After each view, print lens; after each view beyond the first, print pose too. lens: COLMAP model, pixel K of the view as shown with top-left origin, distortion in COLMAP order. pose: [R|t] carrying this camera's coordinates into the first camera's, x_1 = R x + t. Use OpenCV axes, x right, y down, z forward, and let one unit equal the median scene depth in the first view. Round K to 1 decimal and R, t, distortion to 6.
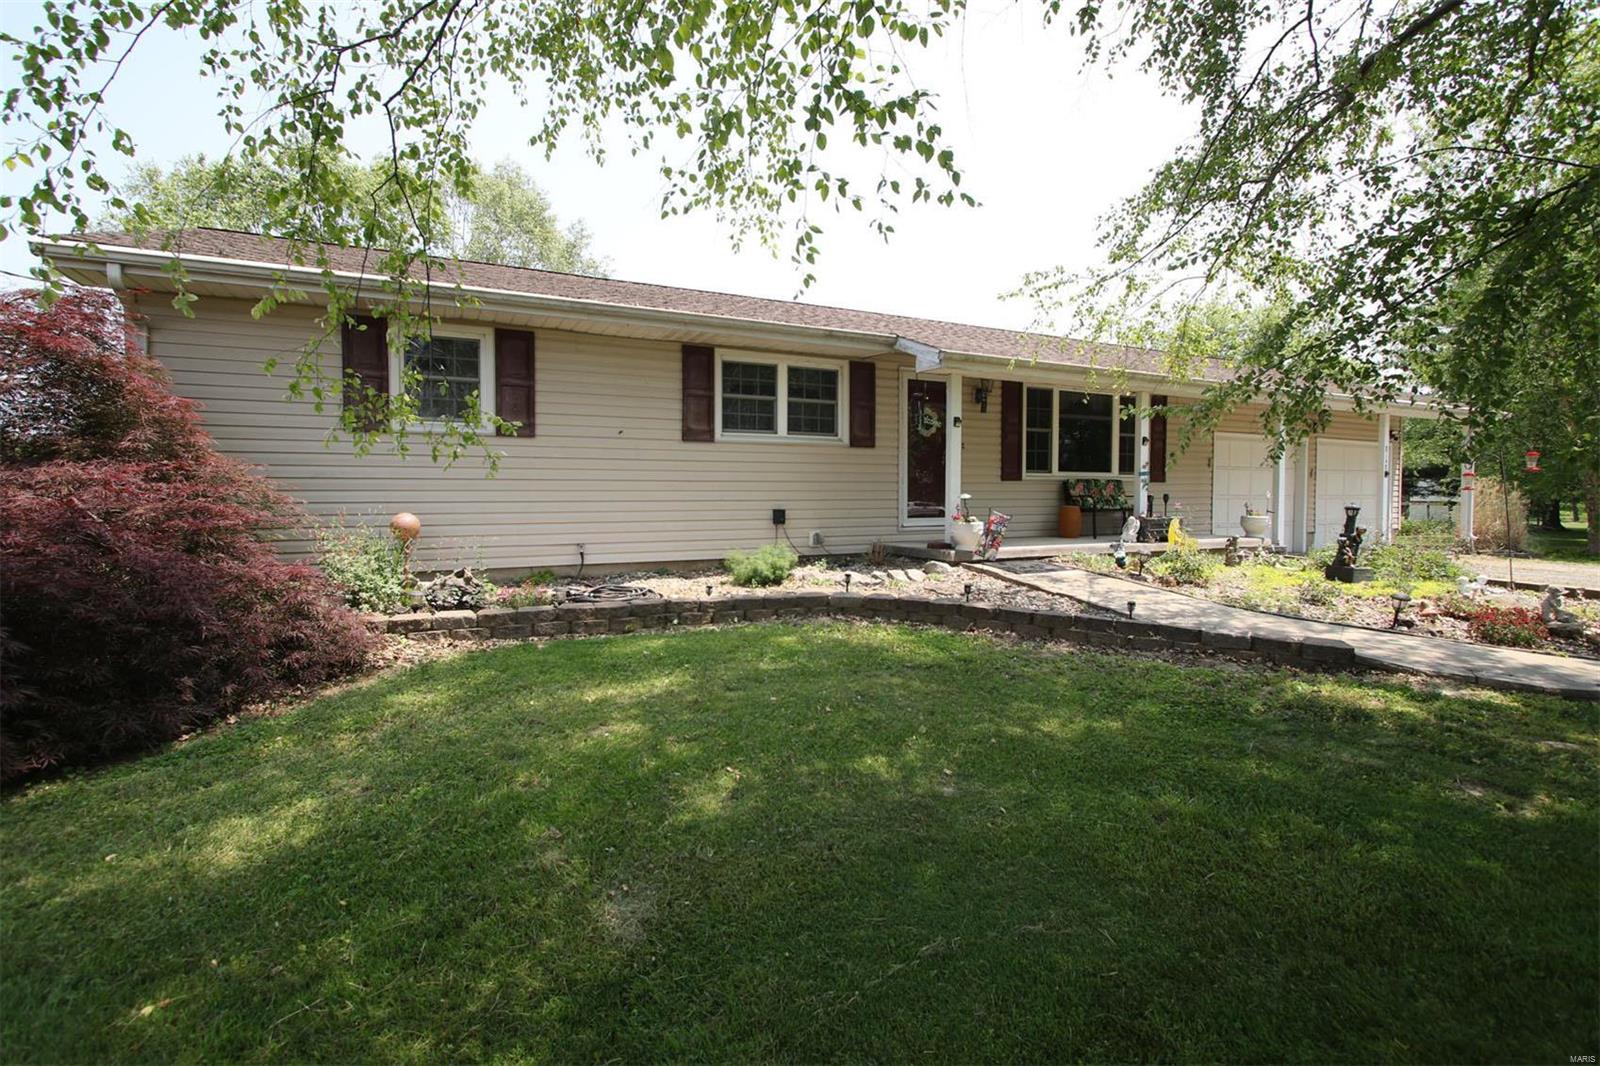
lens RADIAL K [[756.2, 0, 773.5], [0, 756.2, 507.1], [0, 0, 1]] dist [0.000120, -0.000030]
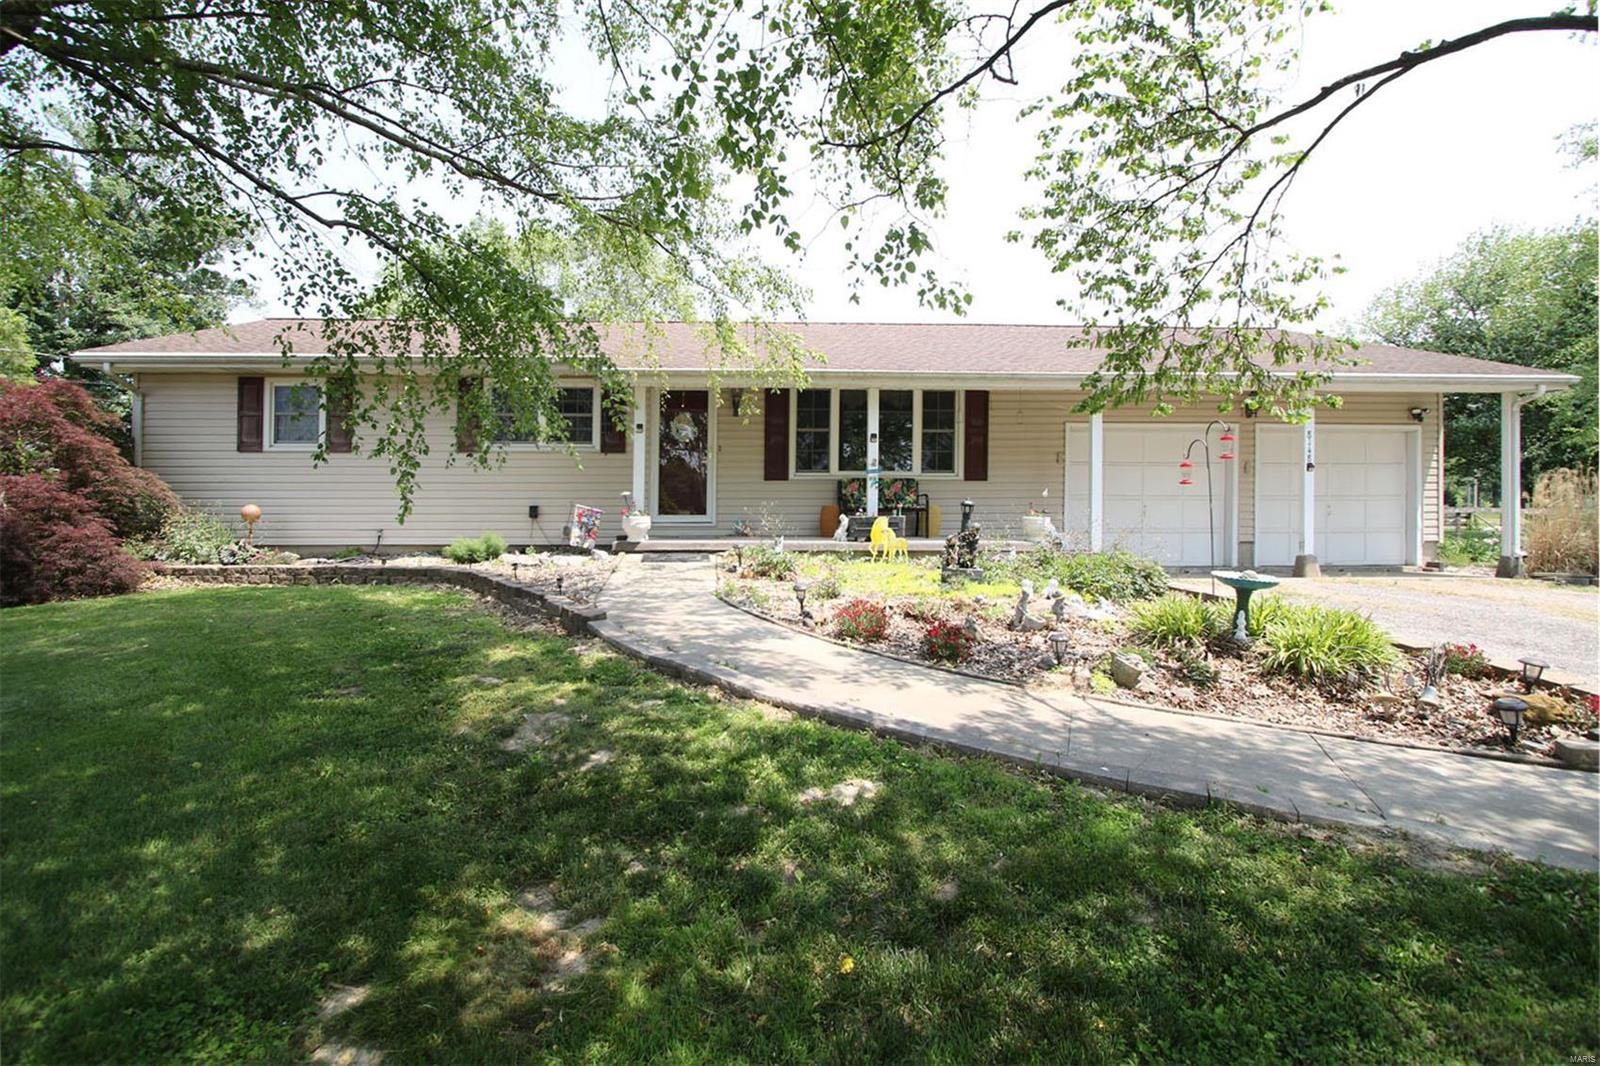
lens RADIAL K [[756.2, 0, 773.5], [0, 756.2, 507.1], [0, 0, 1]] dist [0.000120, -0.000030]
pose [[0.888121, -0.000655, -0.459610, 0.942300], [-0.009845, 0.999742, -0.020449, 0.027244], [0.459505, 0.022686, 0.887885, 0.099161]]
